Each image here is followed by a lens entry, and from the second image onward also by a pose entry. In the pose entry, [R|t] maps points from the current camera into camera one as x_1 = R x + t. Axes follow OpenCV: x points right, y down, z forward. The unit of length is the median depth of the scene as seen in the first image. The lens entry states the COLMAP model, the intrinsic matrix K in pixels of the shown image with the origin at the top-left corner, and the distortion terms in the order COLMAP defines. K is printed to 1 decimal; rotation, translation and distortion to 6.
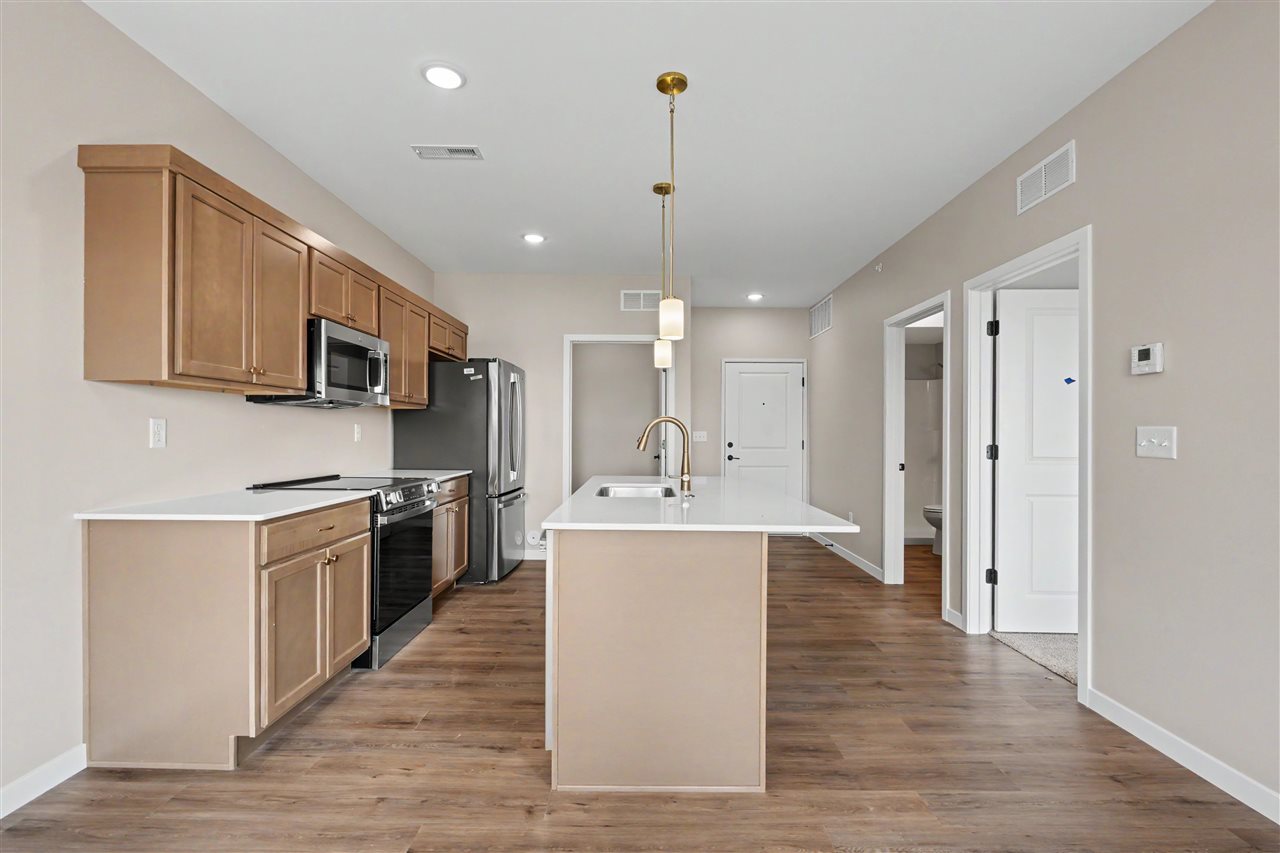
lens RADIAL K [[581.9, 0, 637.9], [0, 581.9, 430.0], [0, 0, 1]] dist [-0.008164, 0.001879]
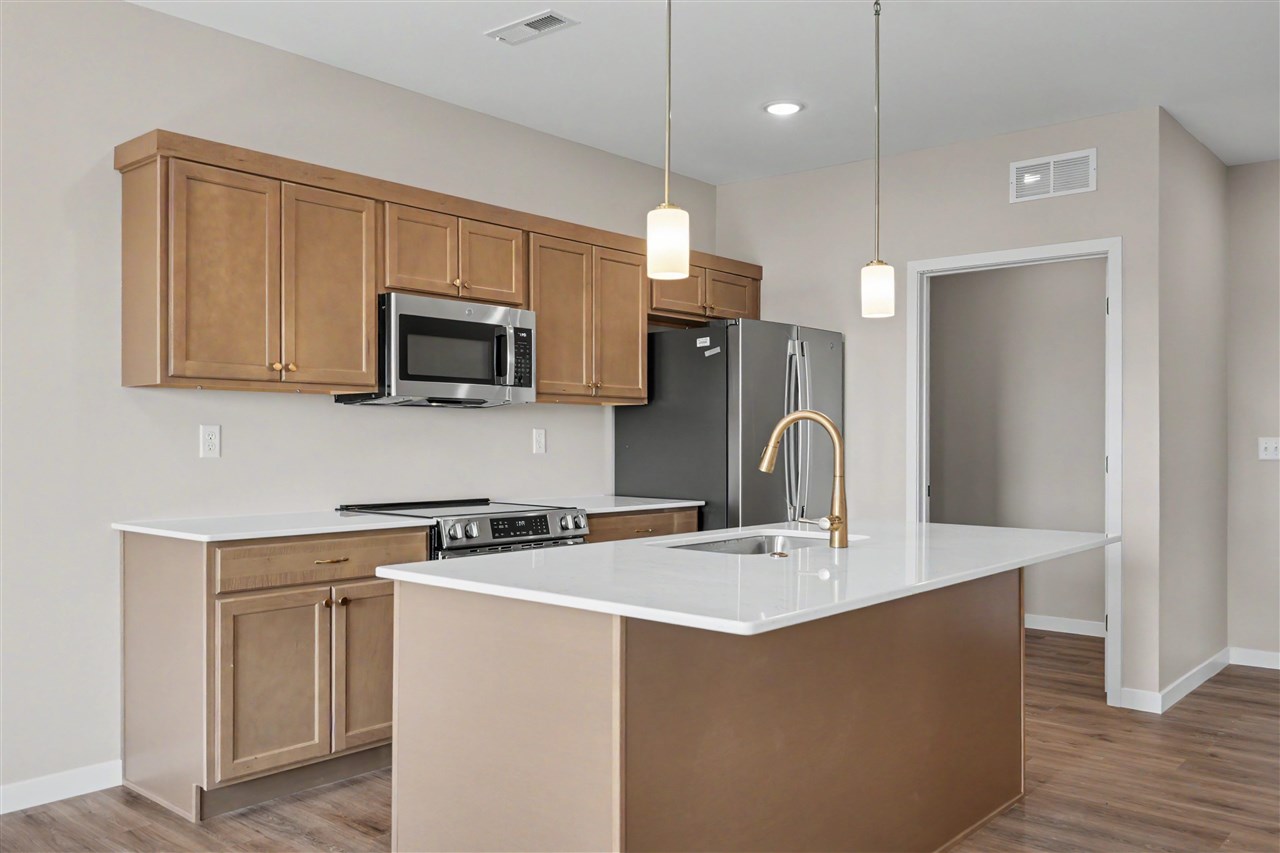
lens RADIAL K [[1038.0, 0, 638.6], [0, 1038.0, 436.6], [0, 0, 1]] dist [0.010621, -0.016600]
pose [[0.759876, -0.004412, -0.650054, 0.646530], [0.004277, 0.999989, -0.001789, 0.003228], [0.650054, -0.001421, 0.759886, 0.180353]]
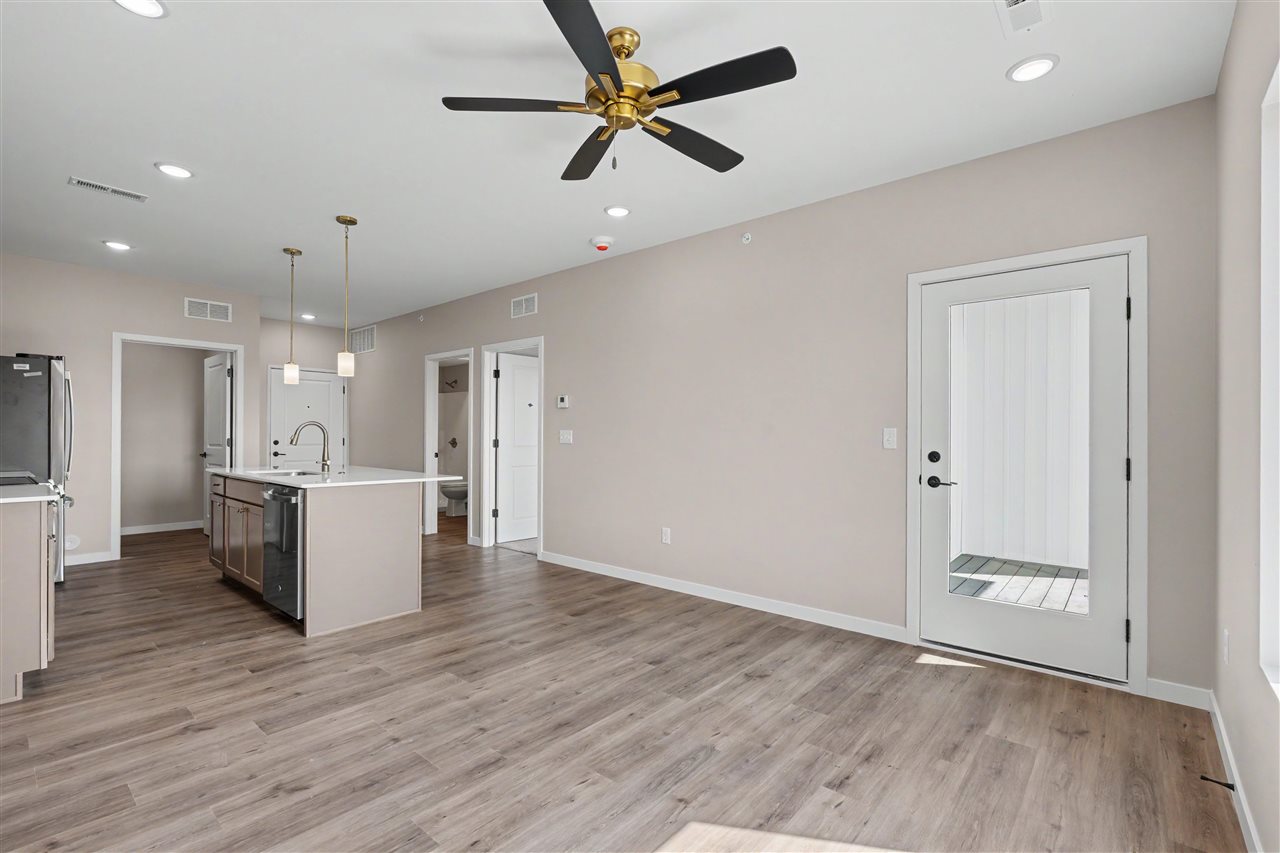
lens RADIAL K [[581.9, 0, 640.5], [0, 581.9, 433.9], [0, 0, 1]] dist [-0.008164, 0.001879]
pose [[0.649047, -0.001108, 0.760747, -0.596443], [-0.006723, 0.999952, 0.007192, -0.009476], [-0.760718, -0.009783, 0.649008, -0.646056]]
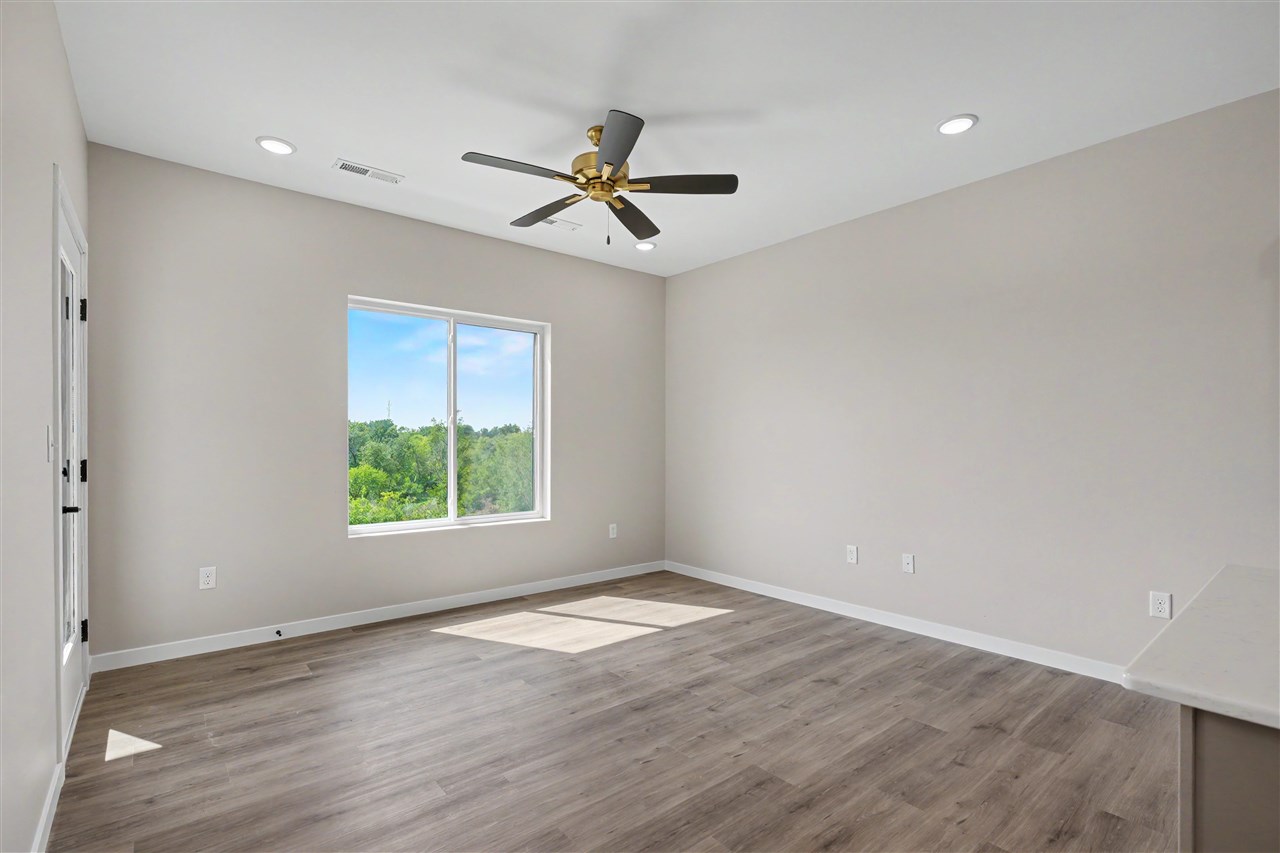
lens RADIAL K [[581.9, 0, 656.0], [0, 581.9, 441.7], [0, 0, 1]] dist [-0.008164, 0.001879]
pose [[-0.752373, -0.005184, -0.658717, 0.650546], [-0.003590, 0.999986, -0.003770, 0.003642], [0.658727, -0.000472, -0.752381, 0.796420]]
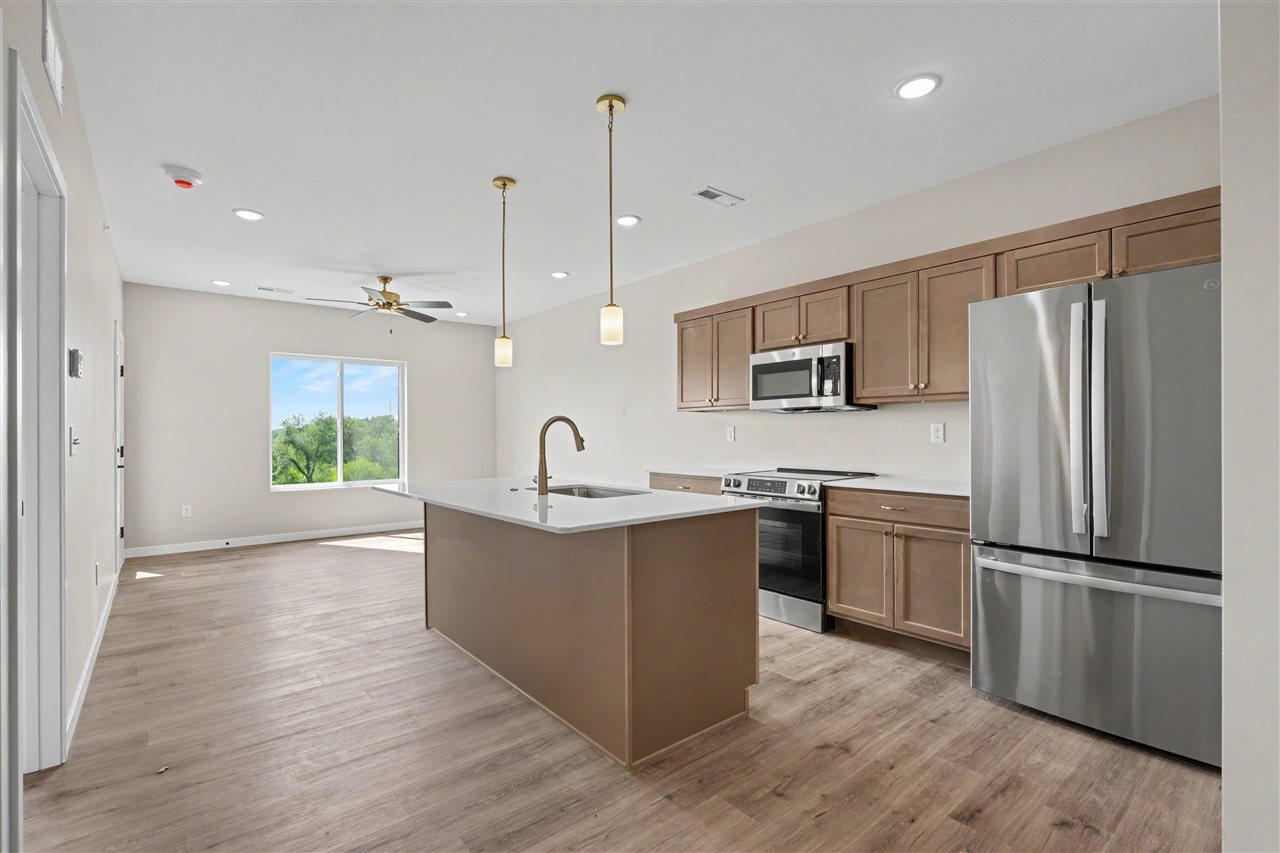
lens RADIAL K [[581.9, 0, 642.7], [0, 581.9, 432.4], [0, 0, 1]] dist [-0.008164, 0.001879]
pose [[-0.766158, -0.001663, -0.642650, 0.643651], [0.004471, 0.999959, -0.007917, 0.013971], [0.642637, -0.008939, -0.766119, 2.094905]]
